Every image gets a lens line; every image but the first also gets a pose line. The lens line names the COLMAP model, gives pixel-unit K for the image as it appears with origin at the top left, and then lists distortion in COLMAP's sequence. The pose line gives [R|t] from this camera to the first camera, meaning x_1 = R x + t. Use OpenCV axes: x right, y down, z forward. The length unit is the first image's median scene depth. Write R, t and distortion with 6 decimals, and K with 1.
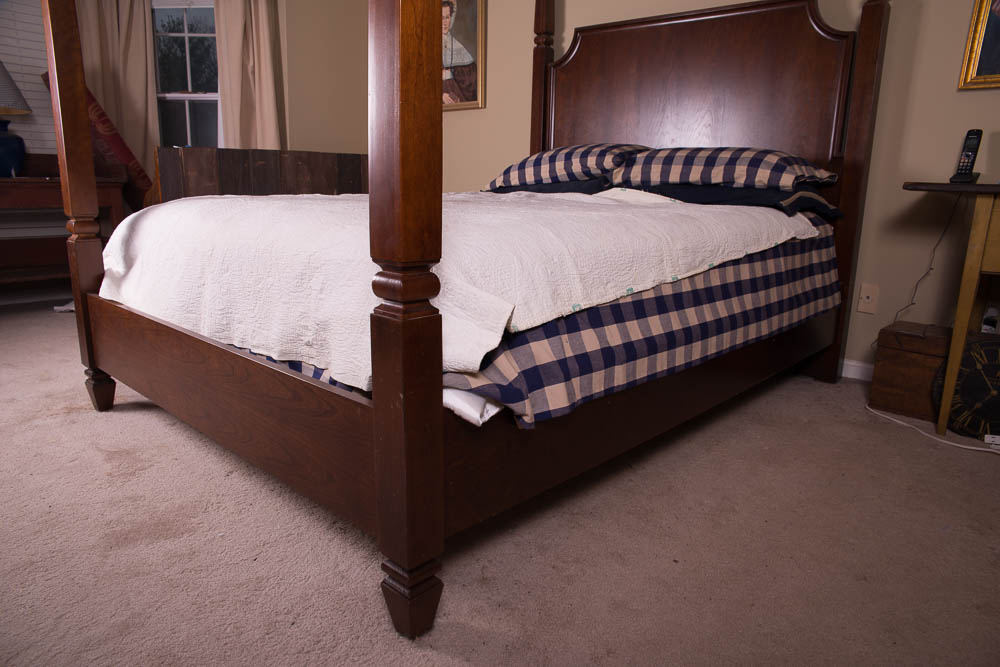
lens RADIAL K [[709.9, 0, 494.5], [0, 709.9, 343.2], [0, 0, 1]] dist [-0.078347, 0.065974]
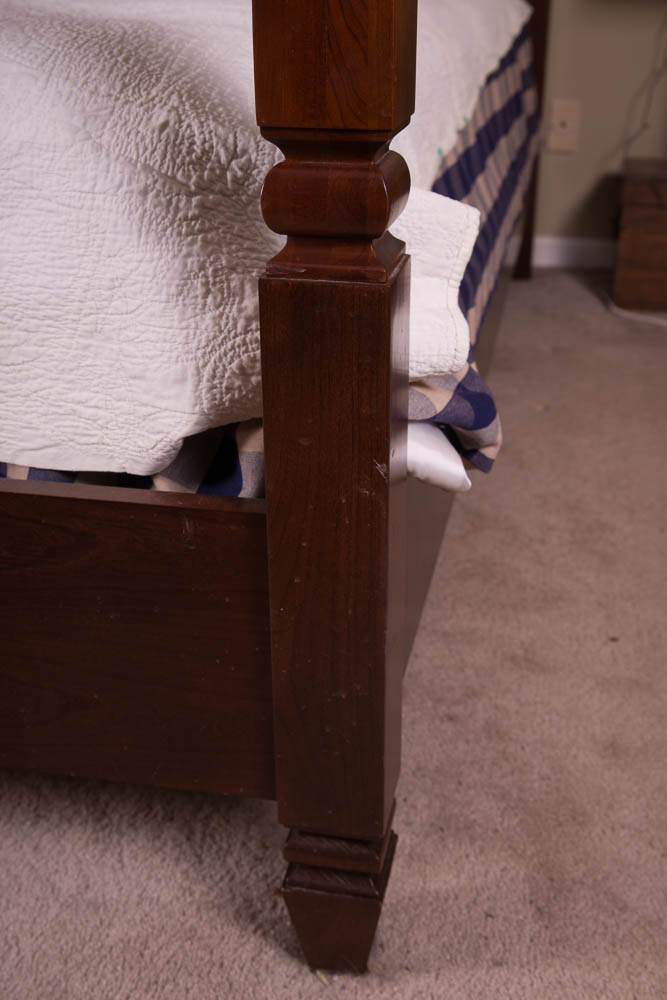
lens RADIAL K [[1219.6, 0, 334.3], [0, 1219.6, 499.3], [0, 0, 1]] dist [0.021035, 0.000000]
pose [[0.837001, -0.239836, 0.491842, -0.439002], [0.134911, 0.961531, 0.239283, -0.070489], [-0.530310, -0.133925, 0.837159, 0.361294]]
